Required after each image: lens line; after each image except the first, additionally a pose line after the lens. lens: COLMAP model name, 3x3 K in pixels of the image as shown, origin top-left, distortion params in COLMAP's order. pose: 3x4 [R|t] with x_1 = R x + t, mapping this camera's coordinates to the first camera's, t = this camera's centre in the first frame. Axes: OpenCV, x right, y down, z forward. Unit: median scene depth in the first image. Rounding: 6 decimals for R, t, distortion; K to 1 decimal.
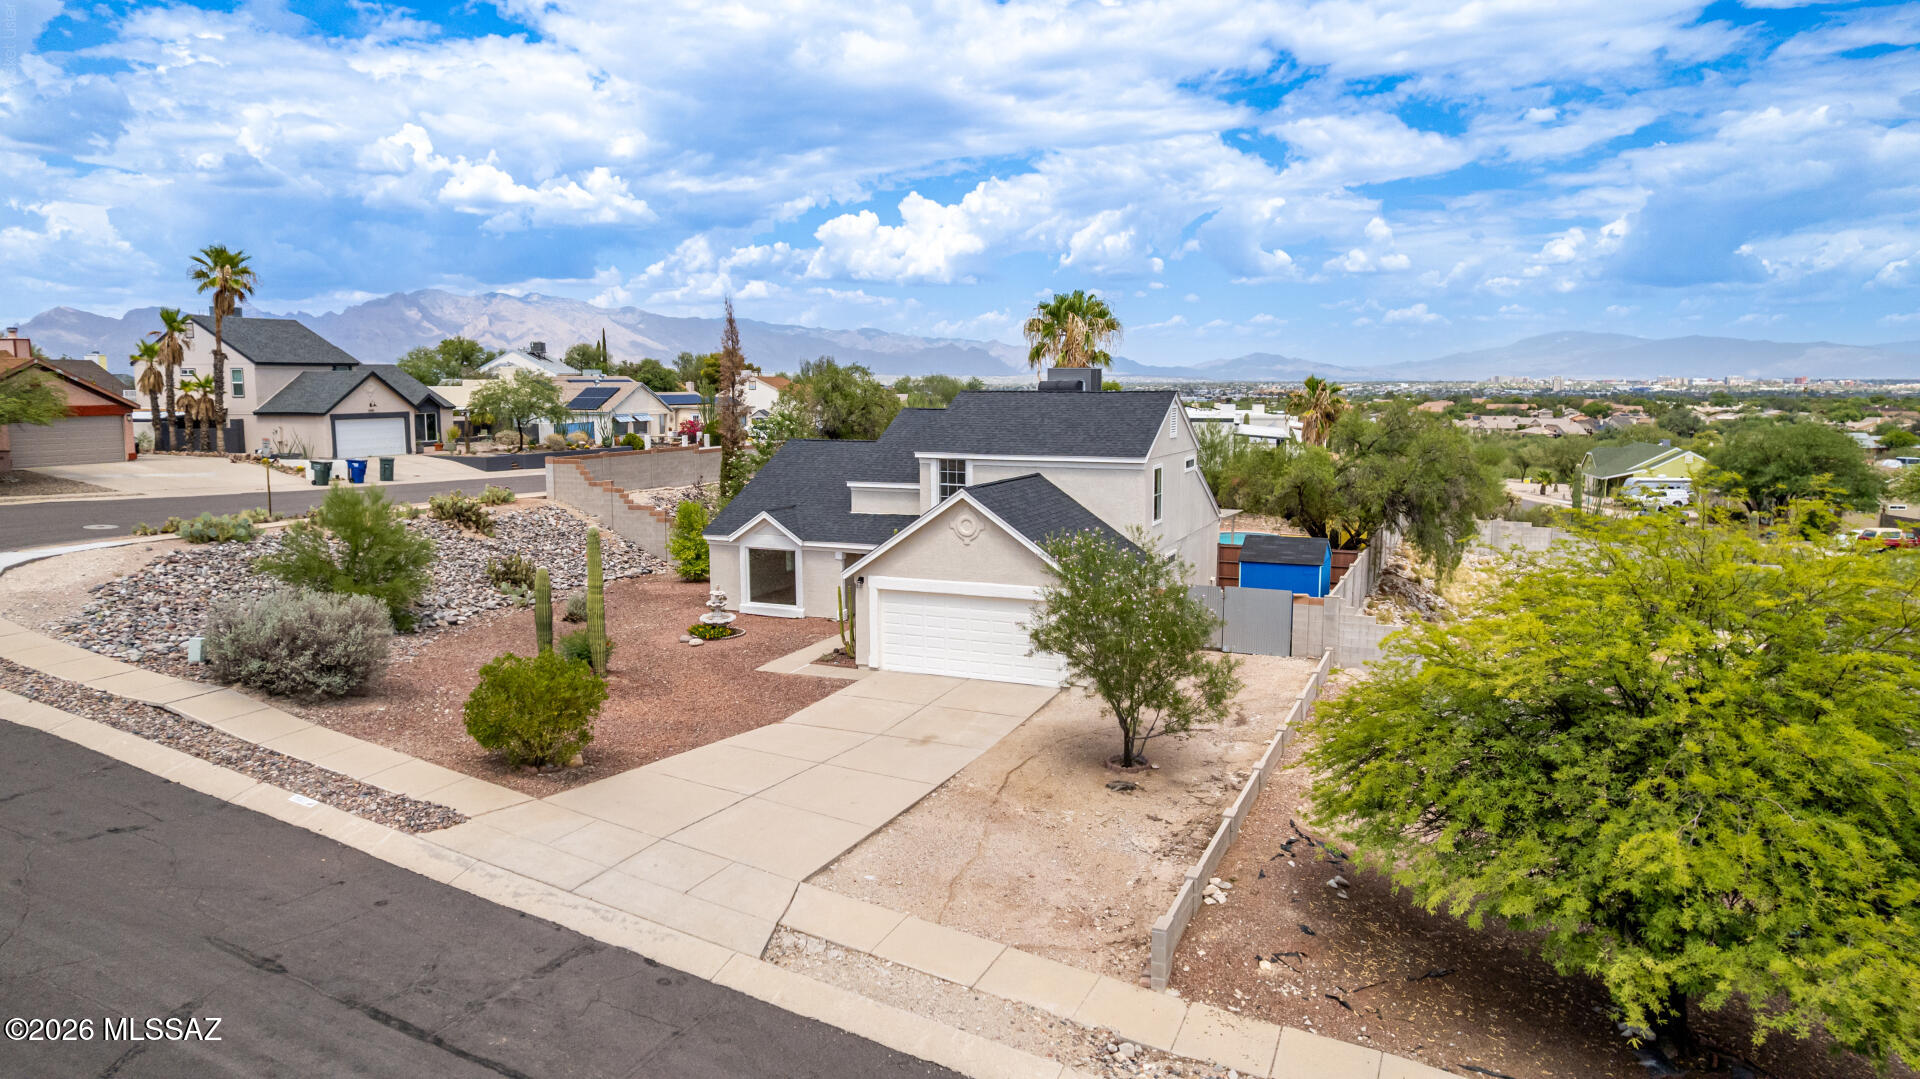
lens RADIAL K [[1227.9, 0, 962.4], [0, 1227.9, 532.2], [0, 0, 1]] dist [-0.076361, 0.067320]
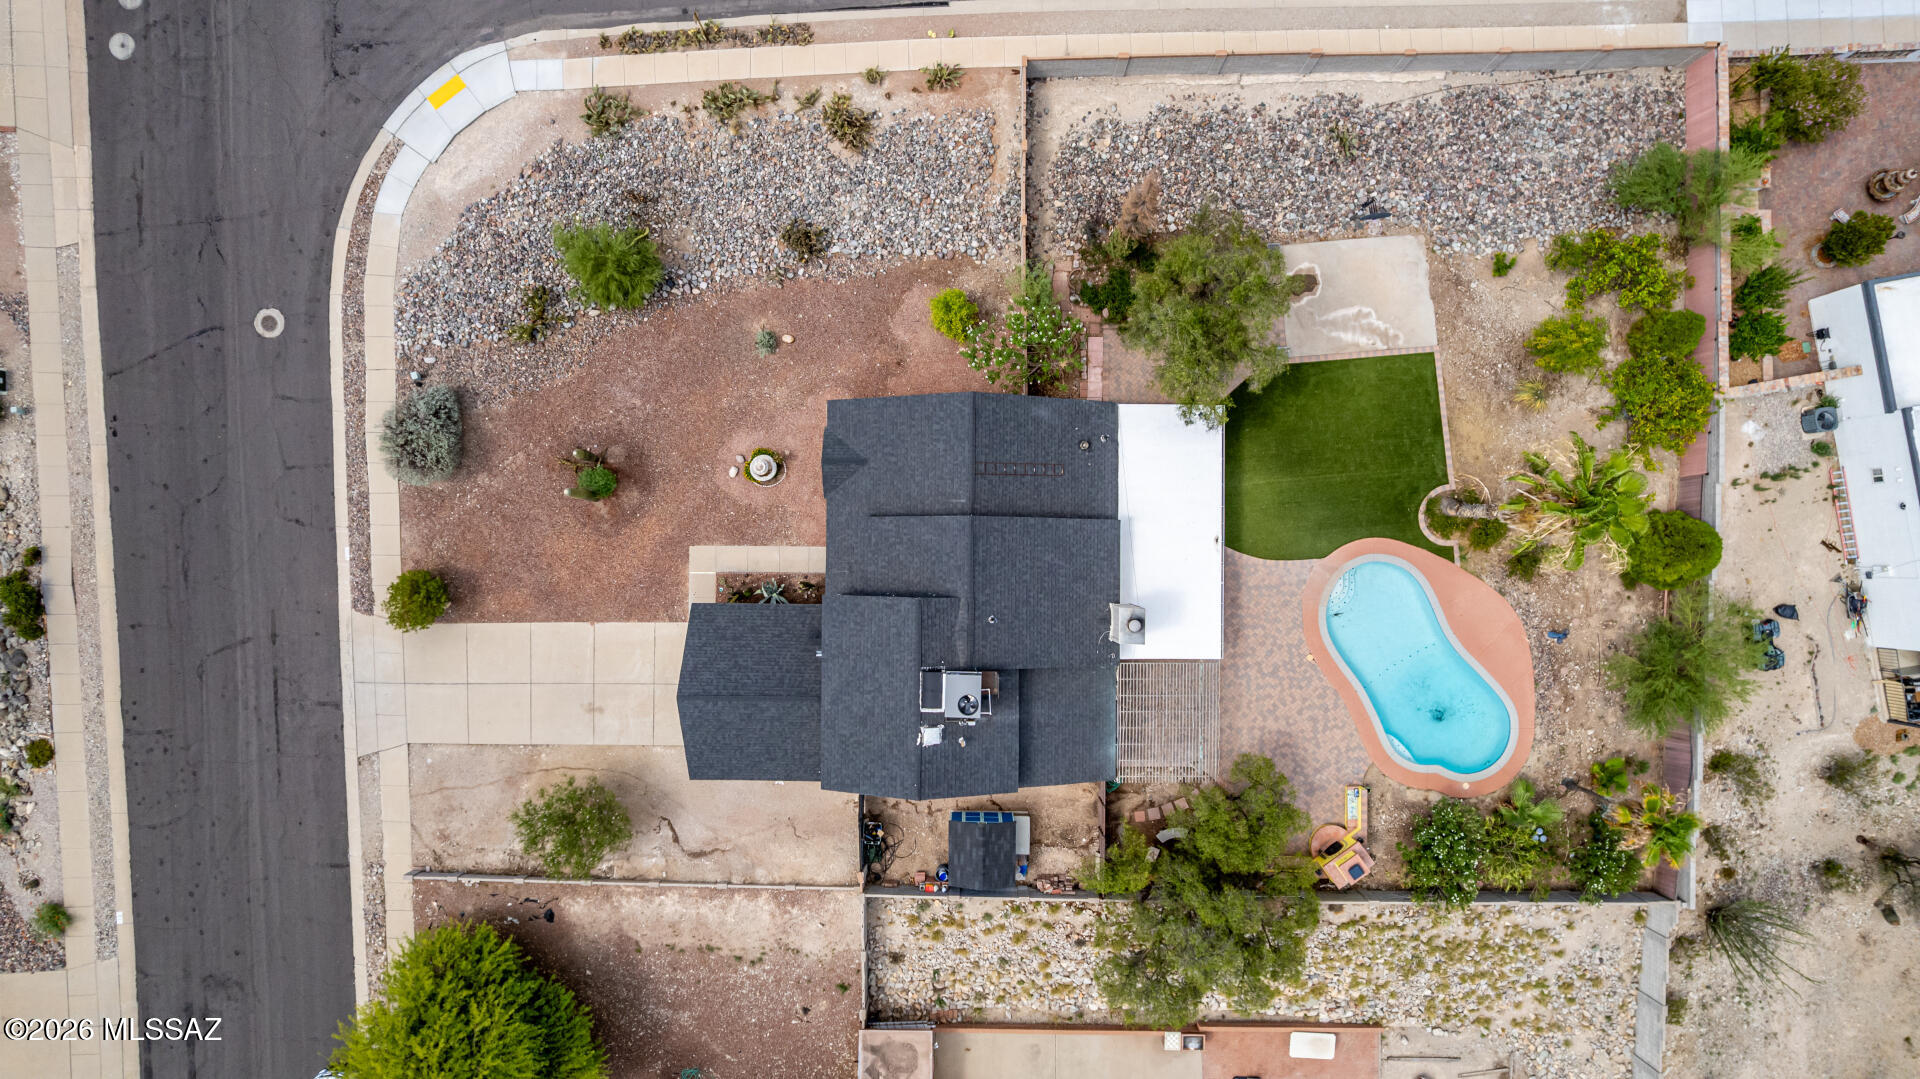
lens RADIAL K [[1227.9, 0, 962.4], [0, 1227.9, 532.2], [0, 0, 1]] dist [-0.076361, 0.067320]
pose [[0.381243, 0.924170, -0.023750, -0.018825], [-0.101423, 0.067347, 0.992561, -1.578087], [0.918894, -0.375998, 0.119408, 1.223936]]
